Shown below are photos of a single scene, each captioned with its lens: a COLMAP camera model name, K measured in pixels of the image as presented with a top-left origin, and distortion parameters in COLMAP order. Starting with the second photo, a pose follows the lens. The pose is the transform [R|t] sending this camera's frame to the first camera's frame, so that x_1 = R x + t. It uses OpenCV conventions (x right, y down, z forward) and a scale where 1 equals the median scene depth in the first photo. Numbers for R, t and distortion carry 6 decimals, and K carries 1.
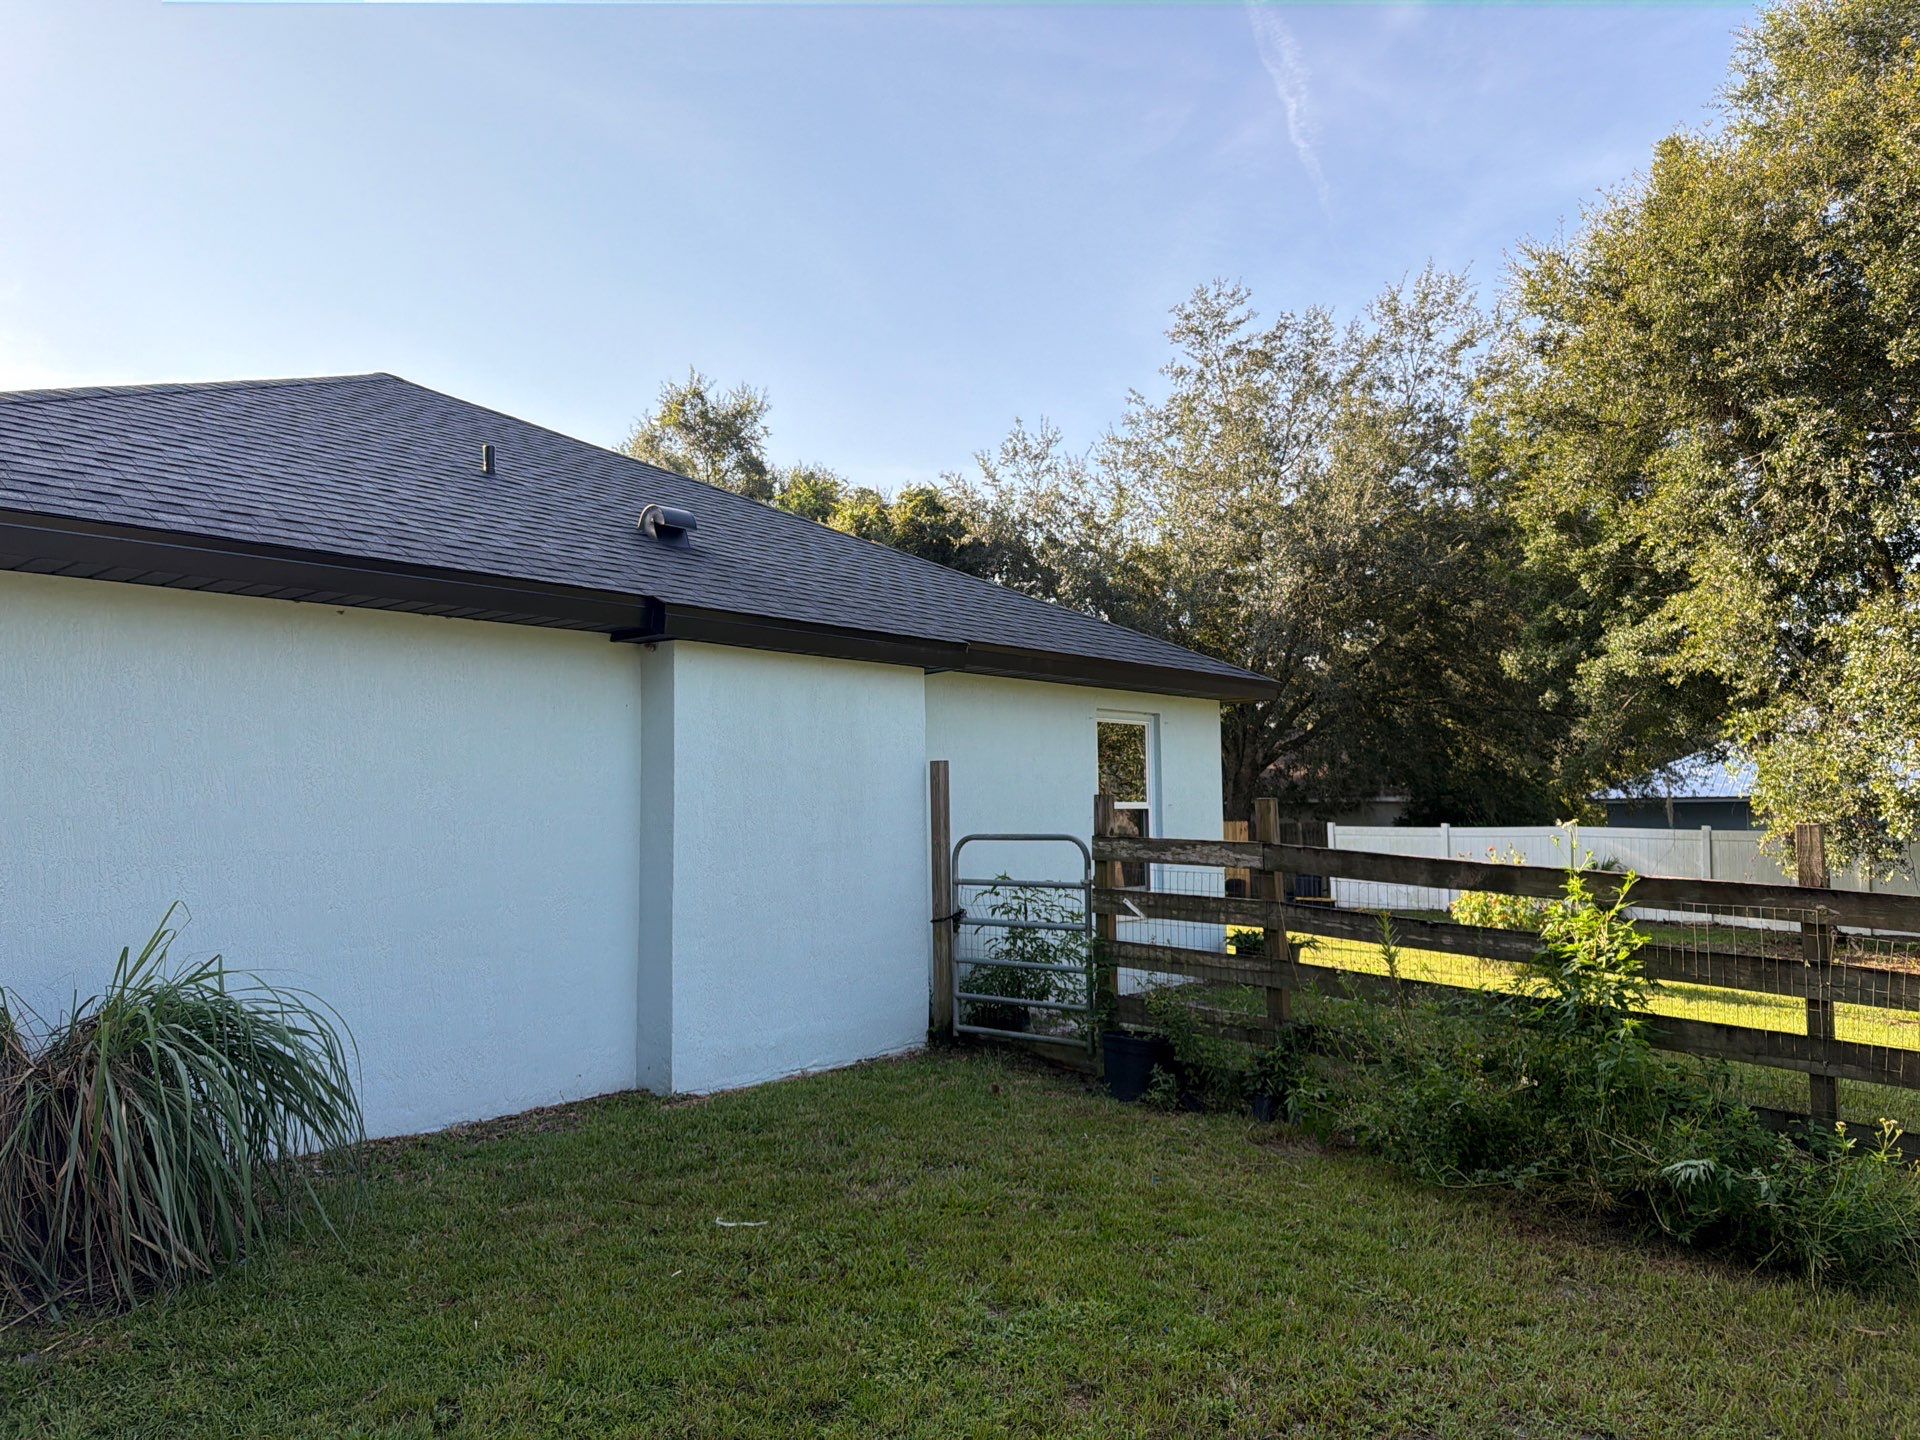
lens RADIAL K [[1416.6, 0, 955.3], [0, 1416.6, 716.7], [0, 0, 1]] dist [0.049145, -0.024664]
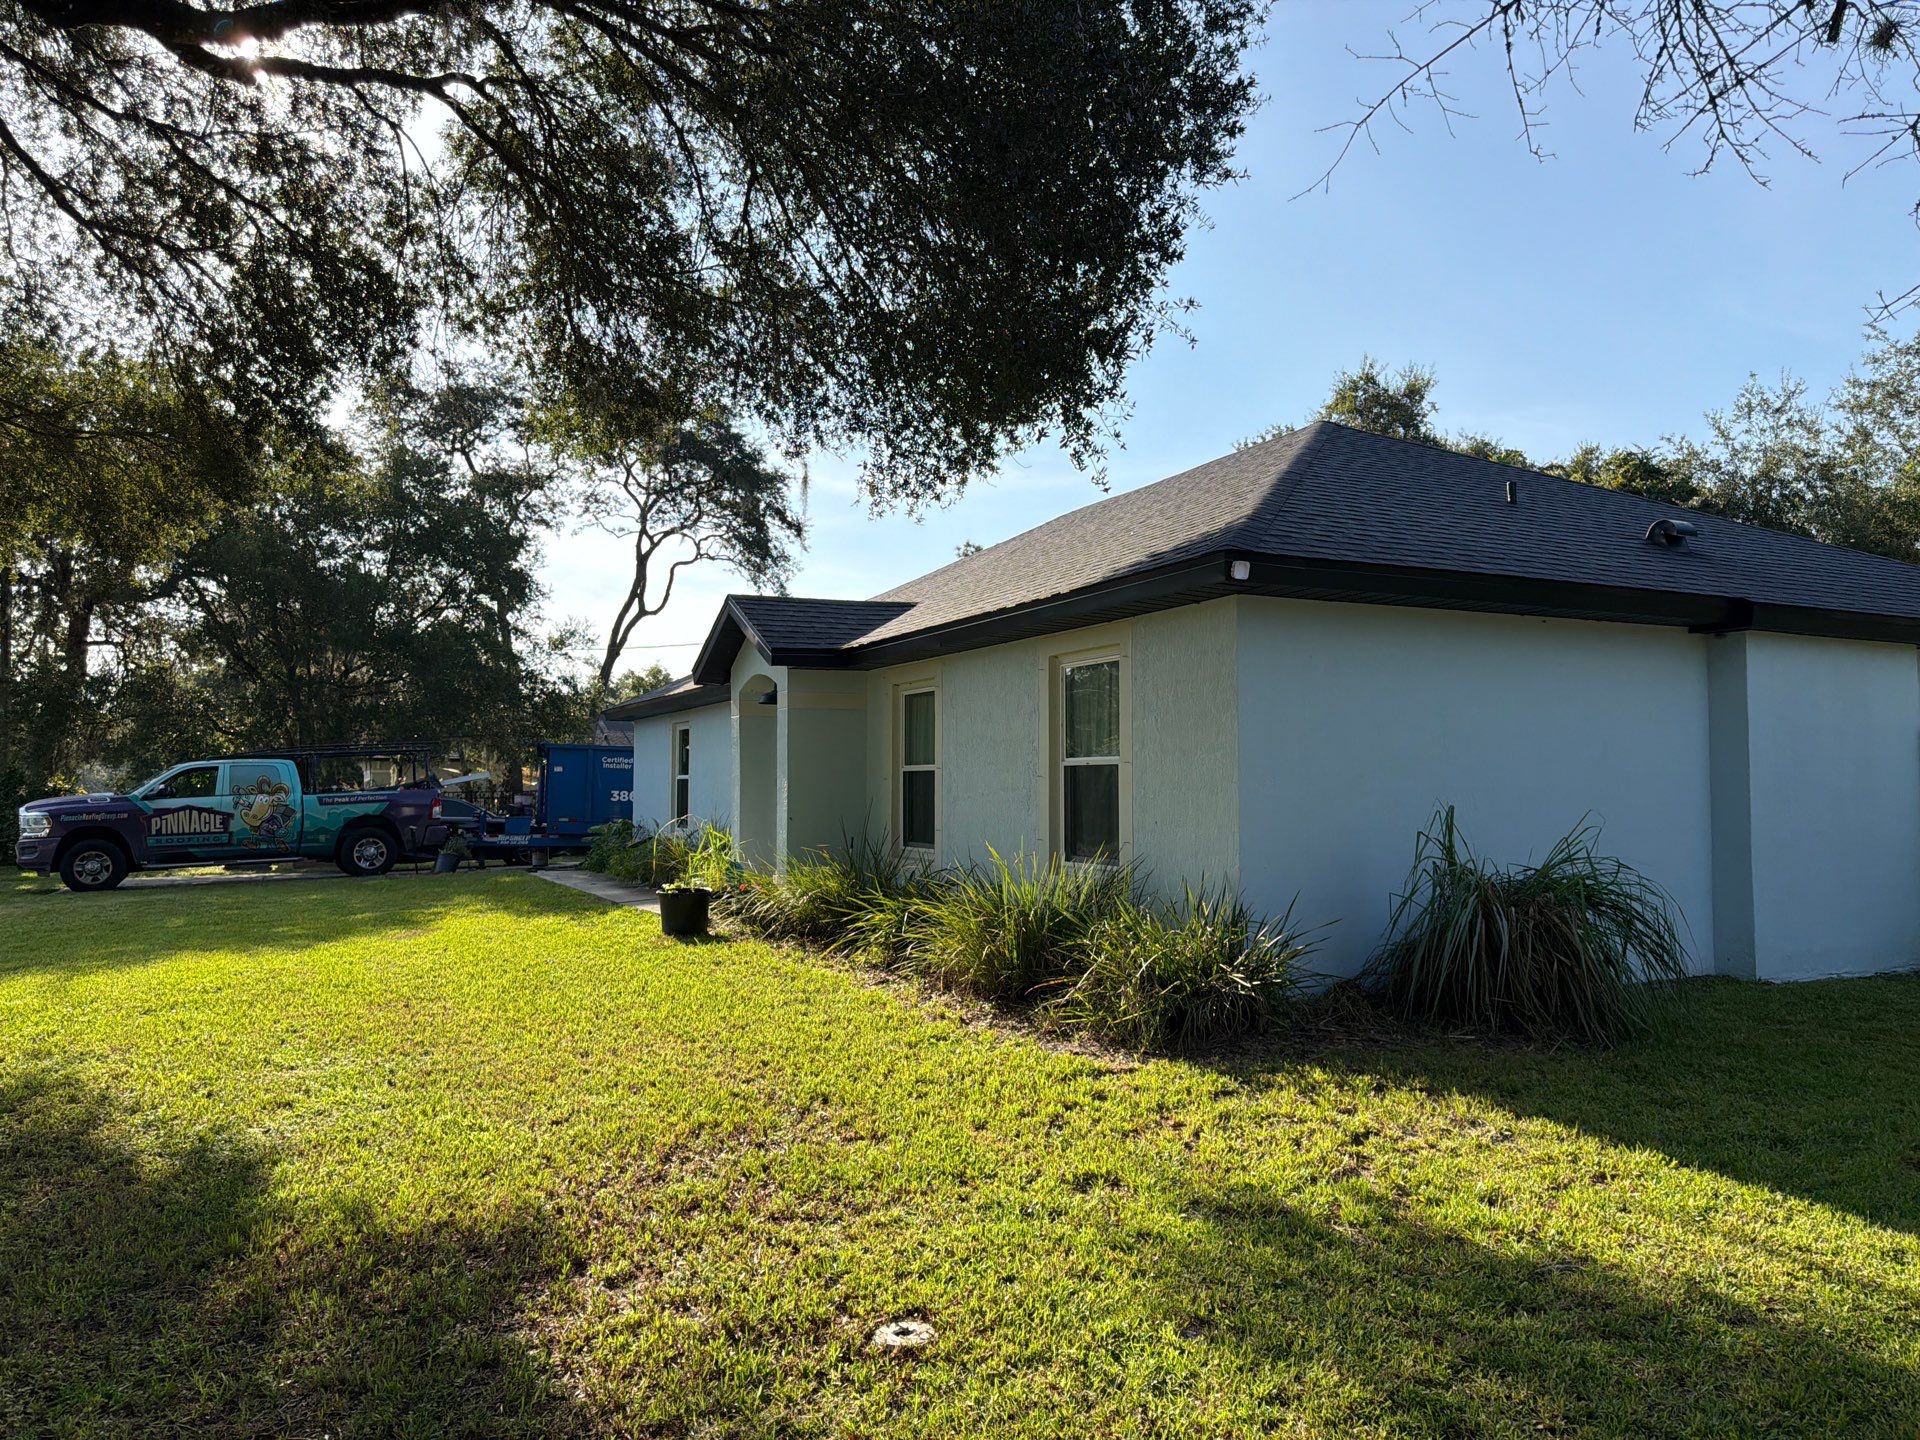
lens RADIAL K [[1356.5, 0, 956.3], [0, 1356.5, 715.6], [0, 0, 1]] dist [0.067261, -0.075167]
pose [[0.913325, -0.004224, -0.407209, -0.068687], [0.013759, 0.999695, 0.020490, -0.002438], [0.406998, -0.024317, 0.913105, -0.084704]]
